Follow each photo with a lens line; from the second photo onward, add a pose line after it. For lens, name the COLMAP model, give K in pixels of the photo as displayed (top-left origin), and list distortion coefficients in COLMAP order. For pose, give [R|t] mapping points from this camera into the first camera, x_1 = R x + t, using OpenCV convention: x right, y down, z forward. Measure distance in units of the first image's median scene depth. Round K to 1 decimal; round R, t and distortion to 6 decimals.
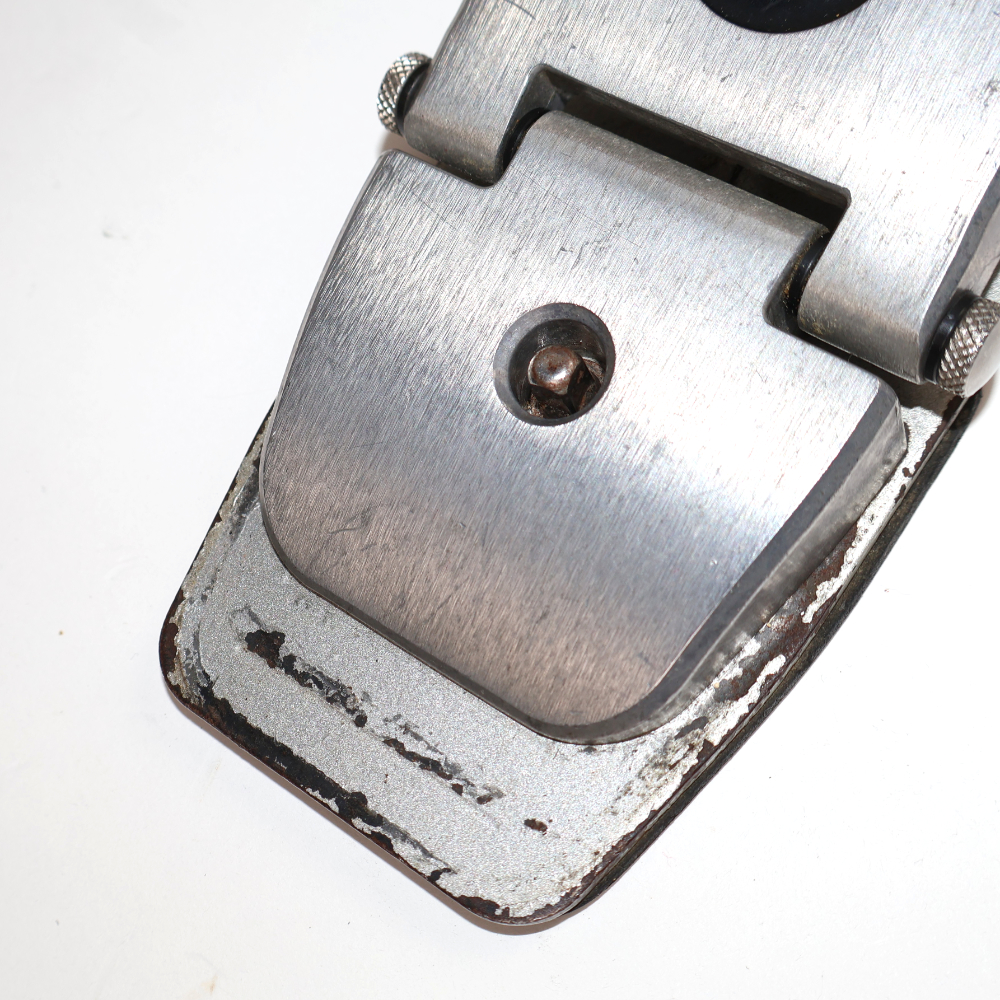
lens RADIAL K [[1419.8, 0, 498.3], [0, 1419.8, 506.4], [0, 0, 1]] dist [0.042537, 0.000000]
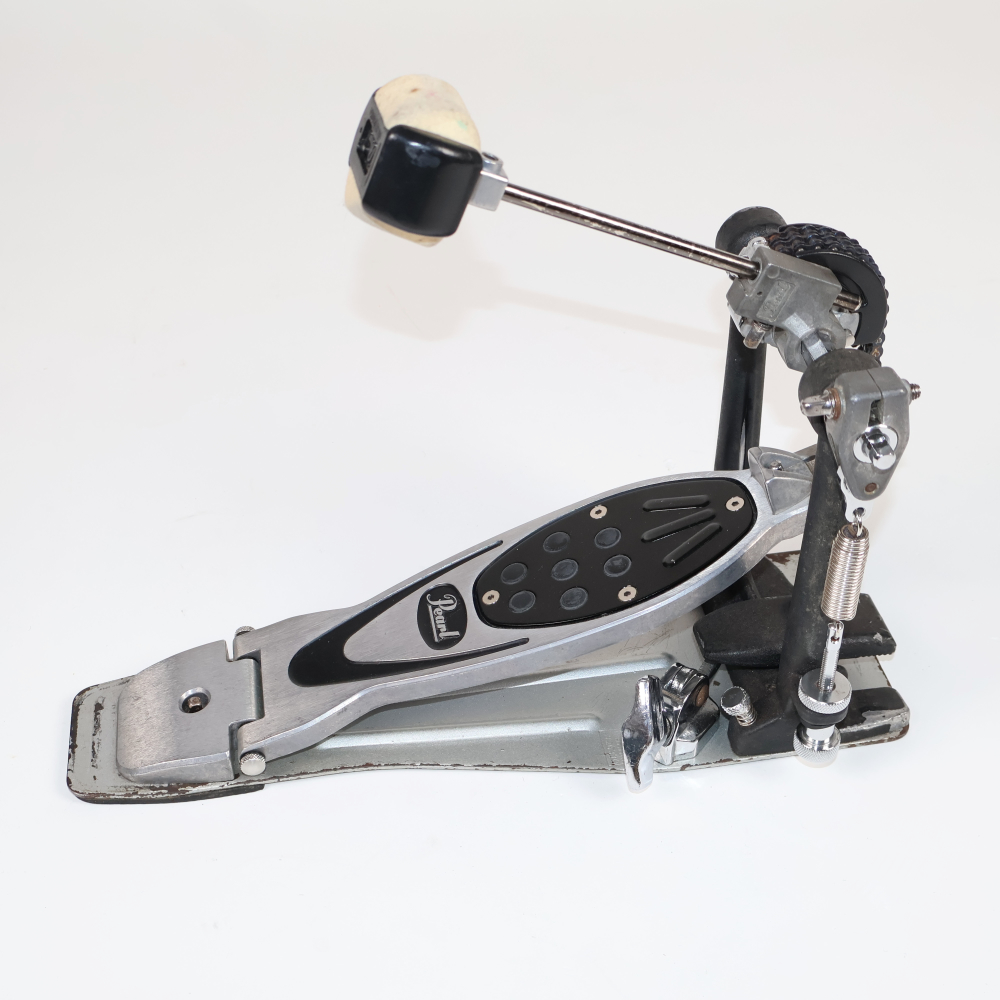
lens RADIAL K [[1419.8, 0, 500.4], [0, 1419.8, 498.4], [0, 0, 1]] dist [0.042537, 0.000000]
pose [[0.679085, 0.634469, -0.369178, 1.633043], [-0.729991, 0.636576, -0.248765, -0.092188], [0.077176, 0.438429, 0.895446, -2.570898]]
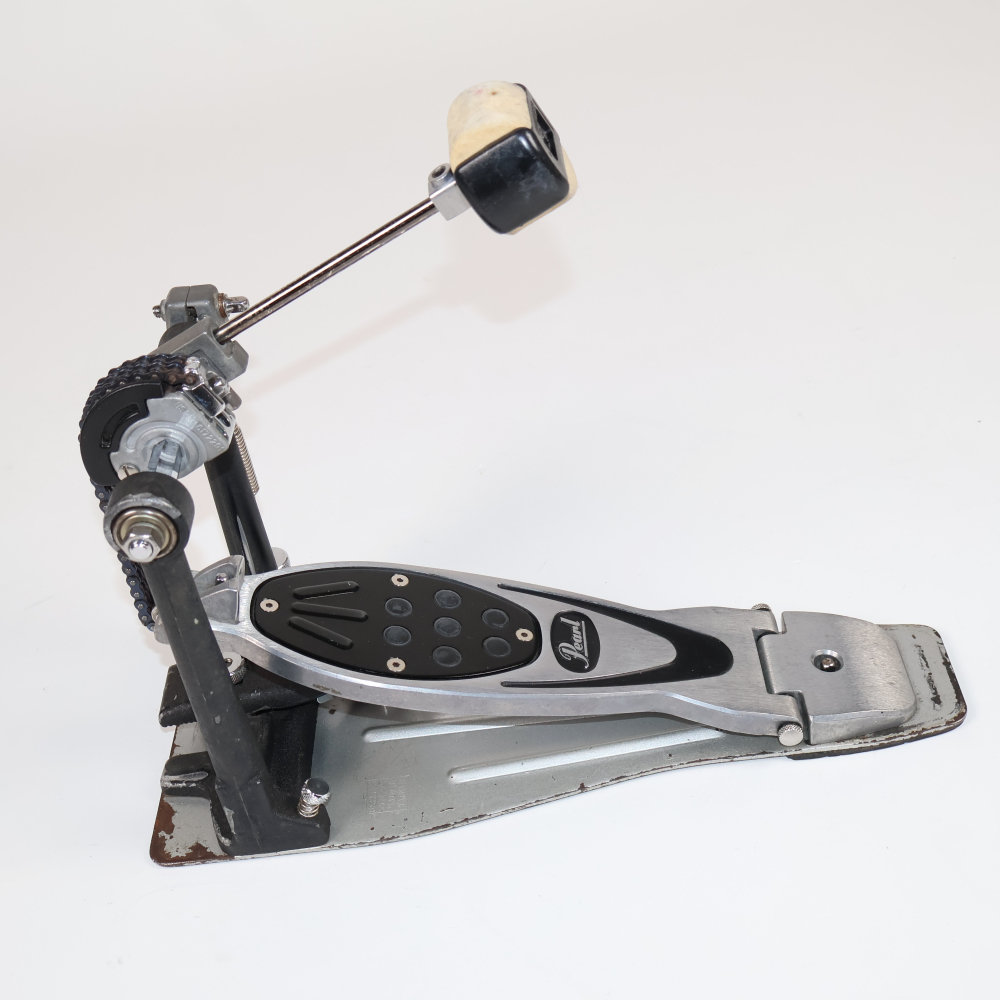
lens RADIAL K [[1419.8, 0, 498.9], [0, 1419.8, 502.2], [0, 0, 1]] dist [0.042537, 0.000000]
pose [[-0.512343, -0.213467, 0.831827, -2.629196], [0.858755, -0.134916, 0.494306, -2.714959], [0.006709, 0.967590, 0.252439, -0.432917]]
